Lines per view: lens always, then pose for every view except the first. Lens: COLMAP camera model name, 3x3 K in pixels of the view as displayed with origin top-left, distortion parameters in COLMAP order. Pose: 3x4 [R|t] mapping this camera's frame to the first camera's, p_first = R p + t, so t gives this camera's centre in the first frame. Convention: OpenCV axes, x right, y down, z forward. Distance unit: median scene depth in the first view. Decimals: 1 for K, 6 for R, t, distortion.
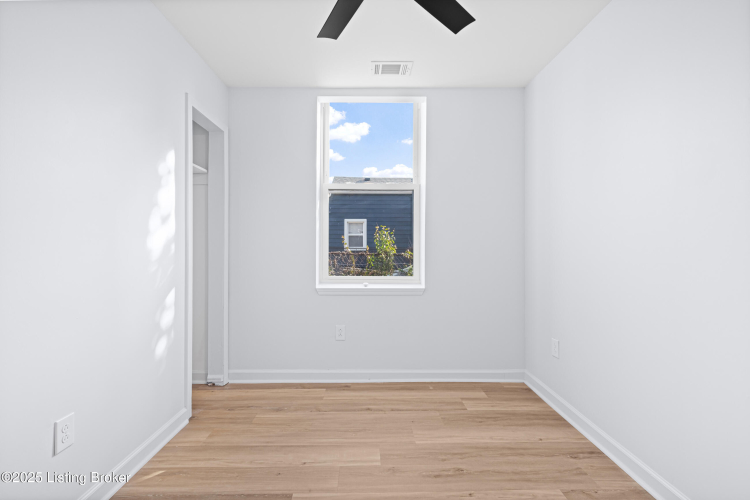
lens RADIAL K [[329.5, 0, 368.3], [0, 329.5, 242.2], [0, 0, 1]] dist [0.003126, -0.000434]
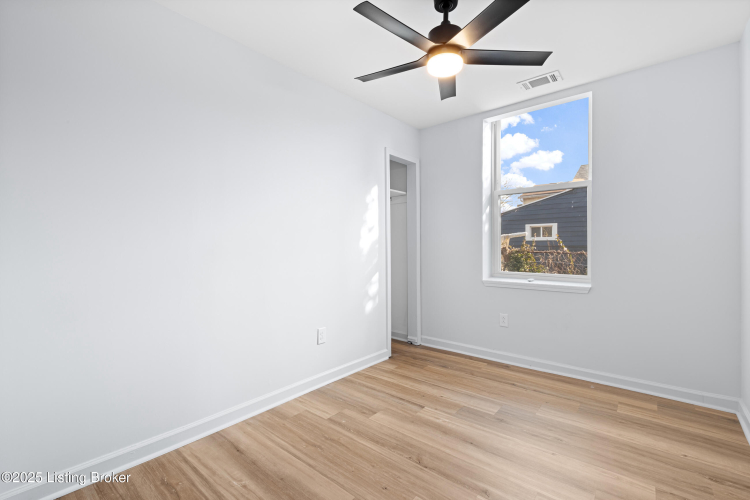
lens RADIAL K [[327.2, 0, 375.6], [0, 327.2, 246.8], [0, 0, 1]] dist [-0.000144, -0.000685]
pose [[0.764190, -0.002541, -0.644986, 0.390403], [0.014138, 0.999818, 0.012812, -0.004549], [0.644836, -0.018910, 0.764087, -0.203057]]
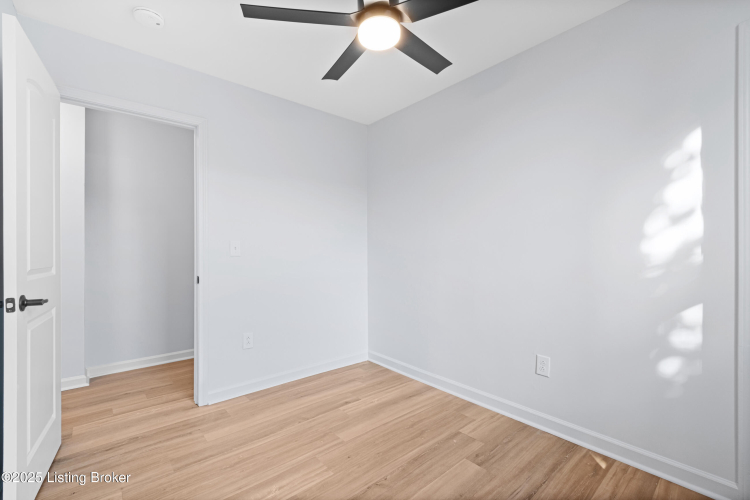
lens RADIAL K [[334.0, 0, 375.0], [0, 334.0, 250.0], [0, 0, 1]] dist [0.000103, -0.000083]
pose [[-0.755040, -0.000885, -0.655678, 0.448732], [0.004870, 0.999964, -0.006957, 0.010760], [0.655660, -0.008446, -0.755009, 0.979015]]
